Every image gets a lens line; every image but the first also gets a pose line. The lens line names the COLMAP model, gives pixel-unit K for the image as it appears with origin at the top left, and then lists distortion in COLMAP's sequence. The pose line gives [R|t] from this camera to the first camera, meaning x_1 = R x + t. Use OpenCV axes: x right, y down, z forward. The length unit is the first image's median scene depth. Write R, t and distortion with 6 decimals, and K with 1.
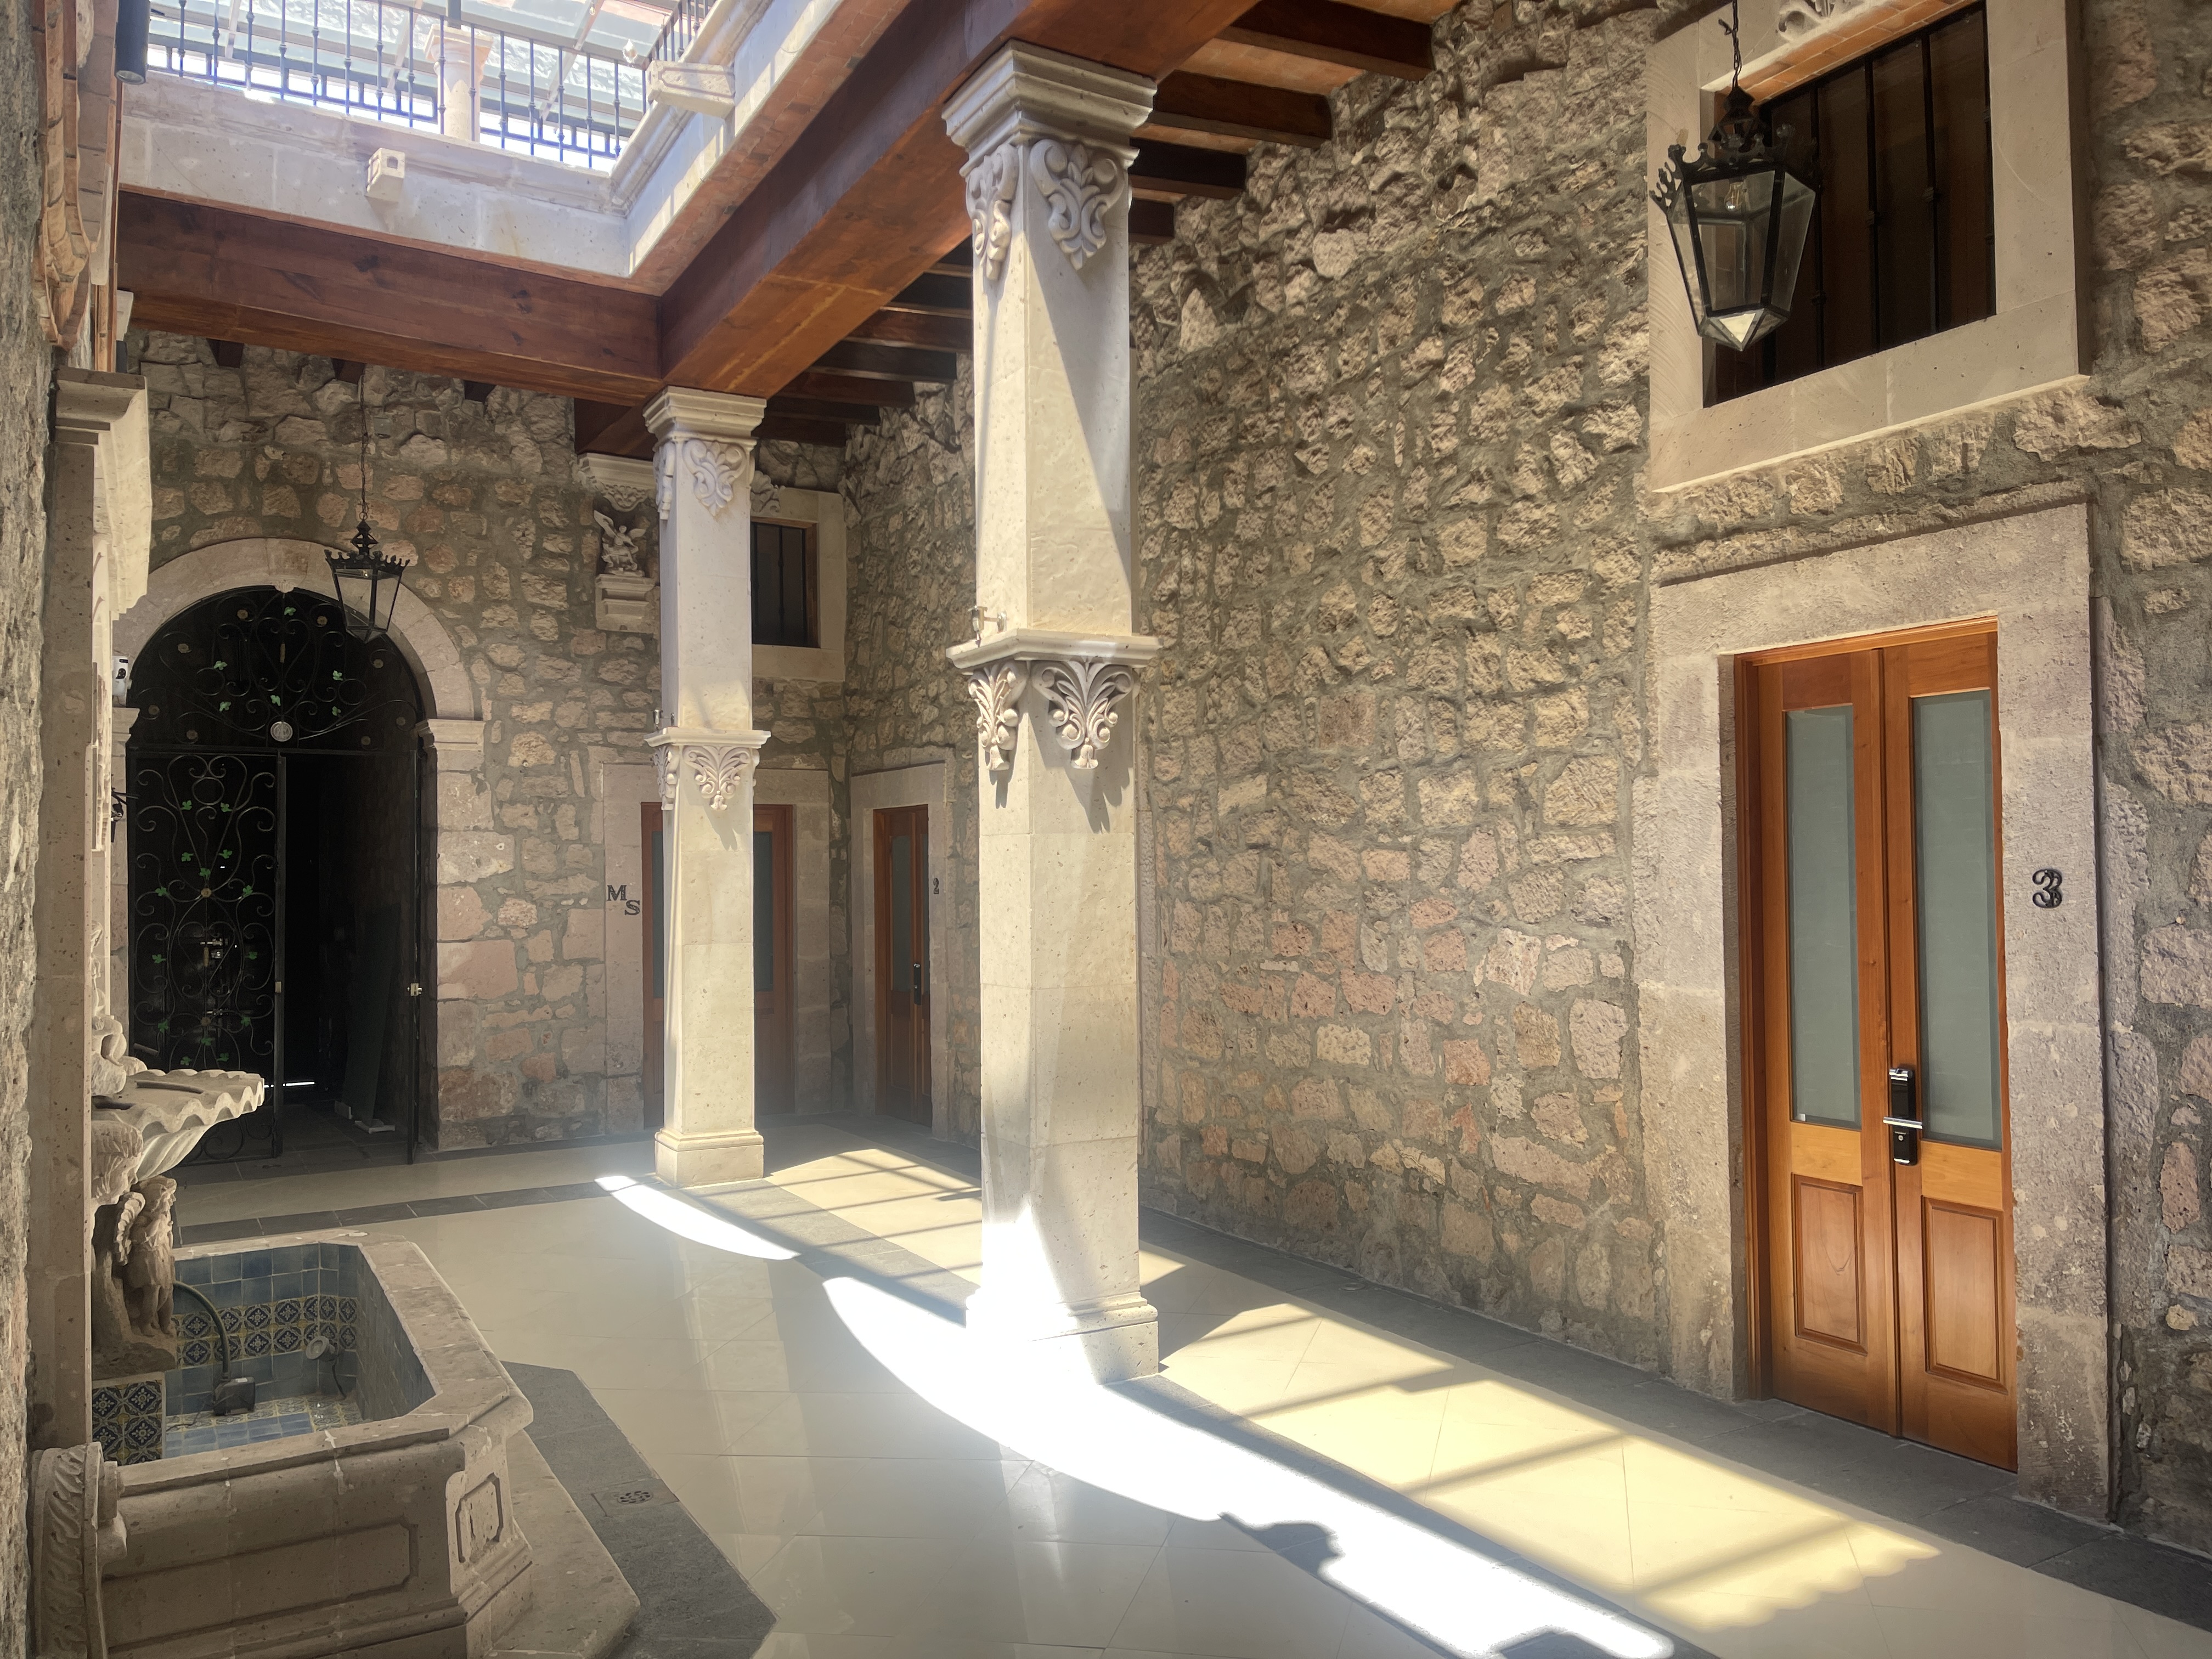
lens RADIAL K [[1676.7, 0, 1093.2], [0, 1676.7, 827.6], [0, 0, 1]] dist [0.023228, -0.010466]
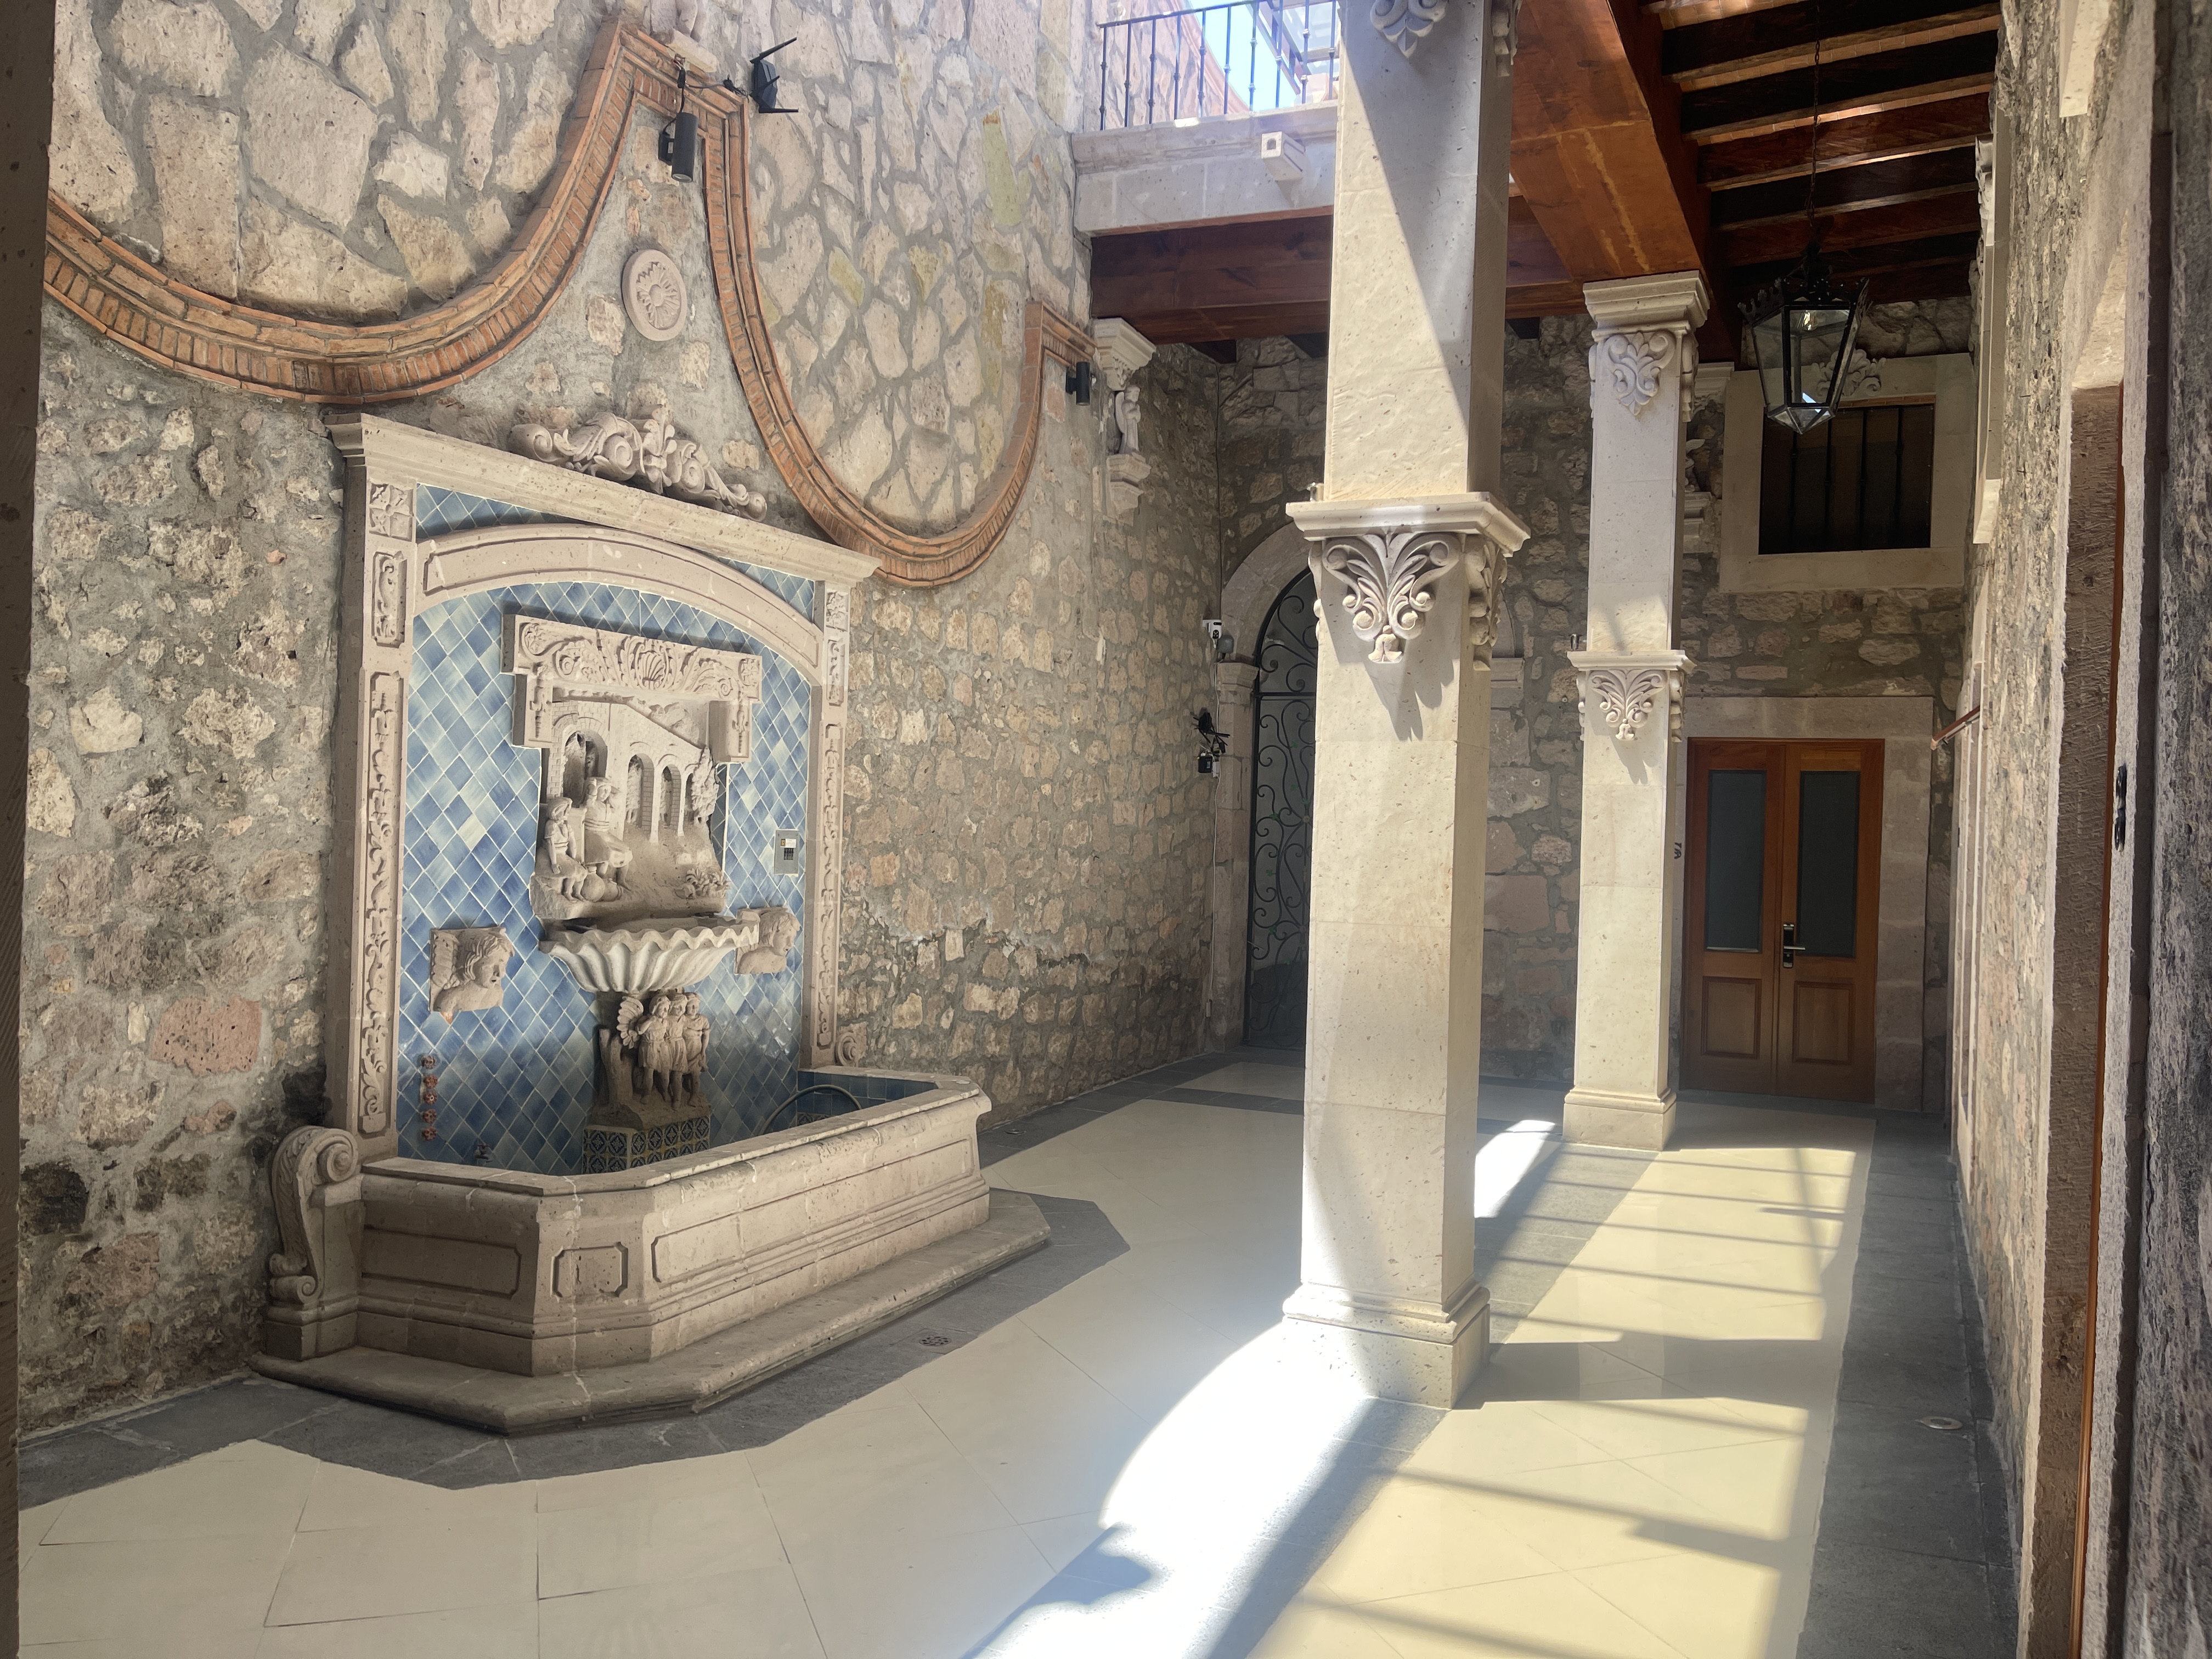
lens RADIAL K [[1676.7, 0, 1095.2], [0, 1676.7, 827.8], [0, 0, 1]] dist [0.023228, -0.010466]
pose [[0.567324, 0.029445, -0.822968, 0.425960], [-0.011927, 0.999550, 0.027540, 0.018059], [0.823409, -0.005809, 0.567419, 0.287219]]
